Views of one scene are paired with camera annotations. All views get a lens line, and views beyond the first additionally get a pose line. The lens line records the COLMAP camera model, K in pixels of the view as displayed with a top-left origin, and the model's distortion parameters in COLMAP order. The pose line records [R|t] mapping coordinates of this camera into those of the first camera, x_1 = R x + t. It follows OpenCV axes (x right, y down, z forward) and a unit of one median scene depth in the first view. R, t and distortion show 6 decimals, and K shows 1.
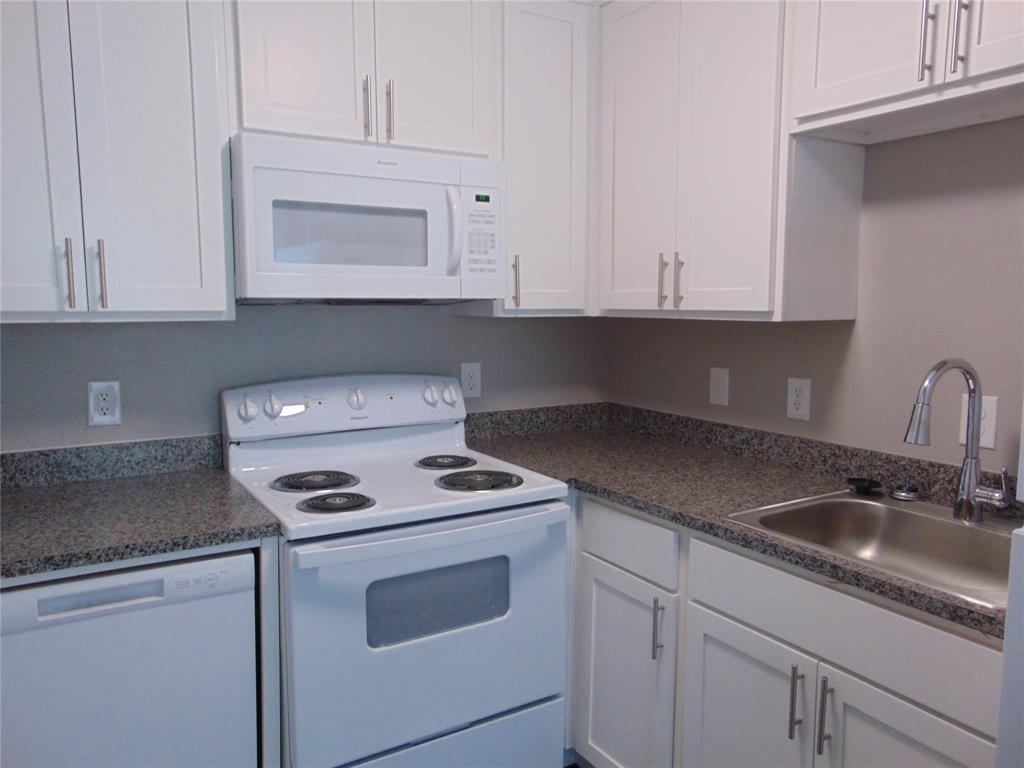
lens RADIAL K [[765.3, 0, 512.0], [0, 765.3, 384.0], [0, 0, 1]] dist [0.002293, 0.010466]
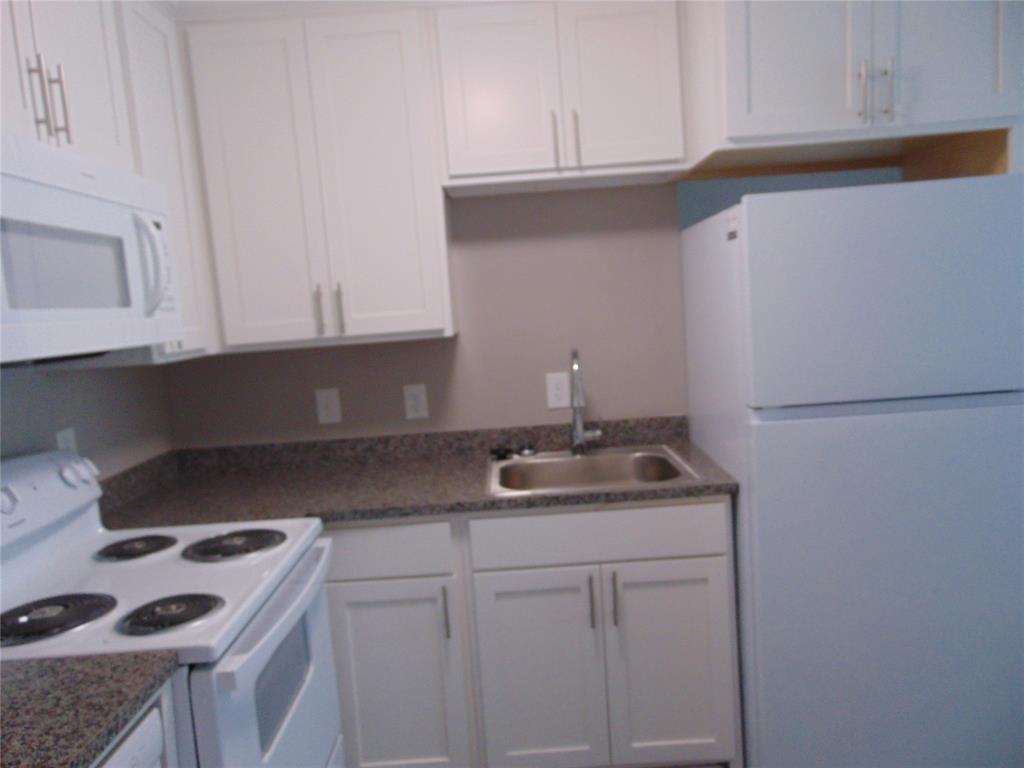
lens RADIAL K [[765.3, 0, 512.0], [0, 765.3, 384.0], [0, 0, 1]] dist [0.002293, 0.010466]
pose [[0.521235, -0.132638, 0.843043, -0.582027], [0.164605, 0.984924, 0.053189, -0.049771], [-0.837388, 0.111045, 0.535210, 0.236407]]
